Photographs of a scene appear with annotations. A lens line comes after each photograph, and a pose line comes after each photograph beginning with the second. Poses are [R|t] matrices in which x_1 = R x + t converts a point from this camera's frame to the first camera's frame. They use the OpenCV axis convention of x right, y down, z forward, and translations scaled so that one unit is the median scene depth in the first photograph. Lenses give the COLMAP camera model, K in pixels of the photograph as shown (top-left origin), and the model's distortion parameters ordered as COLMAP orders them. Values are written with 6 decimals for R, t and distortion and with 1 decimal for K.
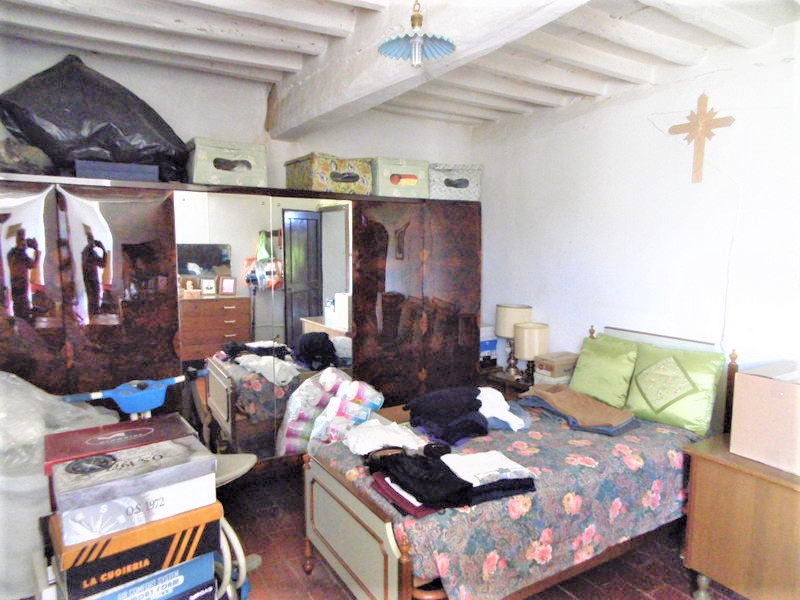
lens RADIAL K [[527.5, 0, 396.4], [0, 527.5, 297.6], [0, 0, 1]] dist [0.008083, -0.005128]
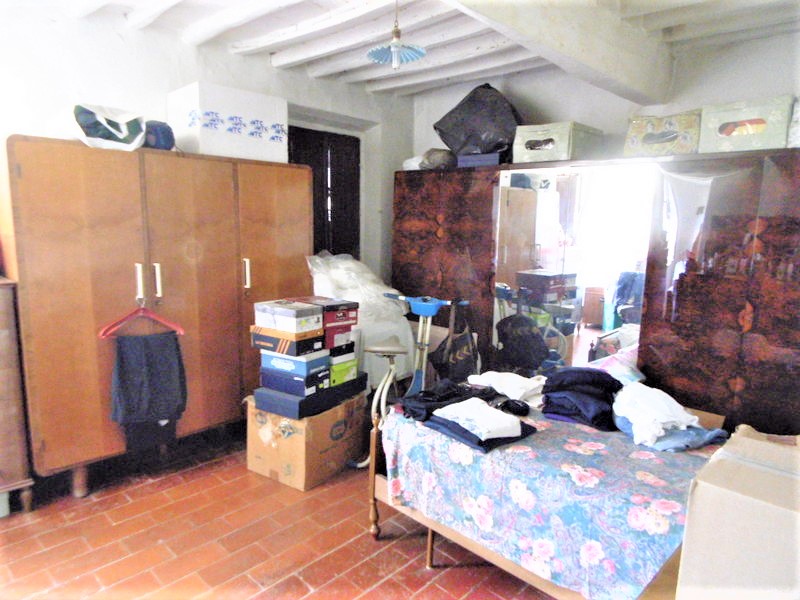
lens RADIAL K [[527.5, 0, 396.4], [0, 527.5, 297.6], [0, 0, 1]] dist [0.008083, -0.005128]
pose [[0.256225, 0.146437, -0.955461, 0.817052], [-0.115478, 0.986016, 0.120152, -0.015810], [0.959695, 0.079548, 0.269552, 0.402643]]
